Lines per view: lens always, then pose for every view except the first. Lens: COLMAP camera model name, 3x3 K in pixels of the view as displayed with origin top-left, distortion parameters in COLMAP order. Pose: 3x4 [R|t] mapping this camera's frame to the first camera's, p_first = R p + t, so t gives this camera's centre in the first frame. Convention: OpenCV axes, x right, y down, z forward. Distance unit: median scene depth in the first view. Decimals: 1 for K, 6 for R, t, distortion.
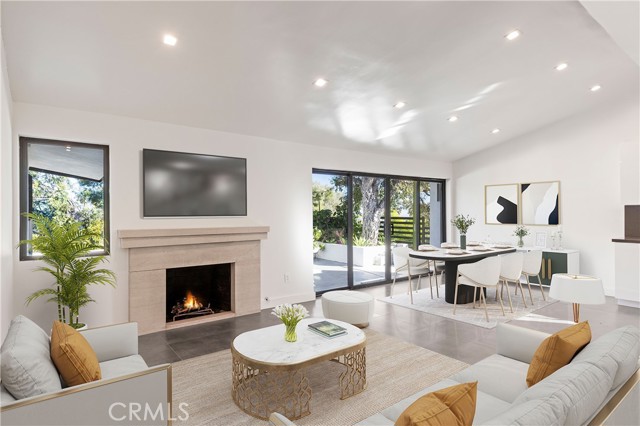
lens RADIAL K [[353.7, 0, 320.0], [0, 353.7, 213.0], [0, 0, 1]] dist [-0.001430, -0.000903]
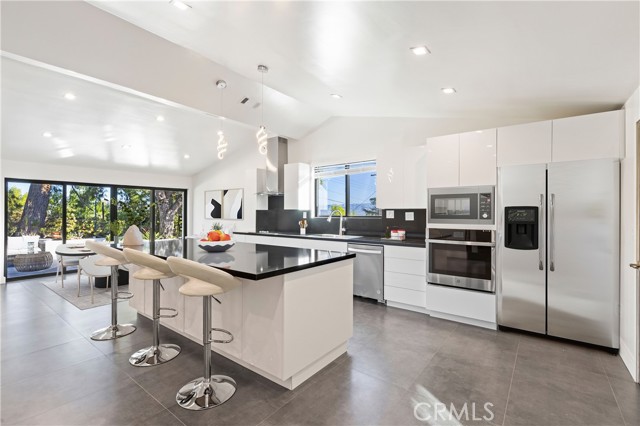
lens RADIAL K [[291.3, 0, 320.0], [0, 291.3, 213.0], [0, 0, 1]] dist [0.001525, 0.000095]
pose [[0.962265, 0.008049, 0.271996, 0.787420], [-0.008829, 0.999960, 0.001643, -0.013715], [-0.271971, -0.003983, 0.962297, -0.304737]]
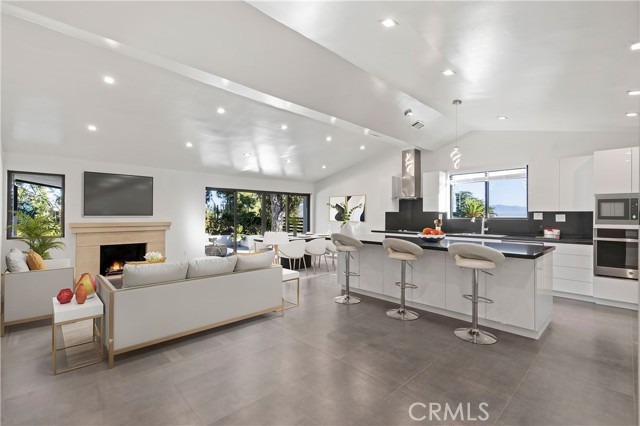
lens RADIAL K [[291.3, 0, 320.0], [0, 291.3, 213.0], [0, 0, 1]] dist [0.000319, 0.000063]
pose [[0.992977, 0.012036, 0.117691, 0.359238], [-0.011820, 0.999927, -0.002539, -0.009481], [-0.117713, 0.001130, 0.993047, -0.427123]]
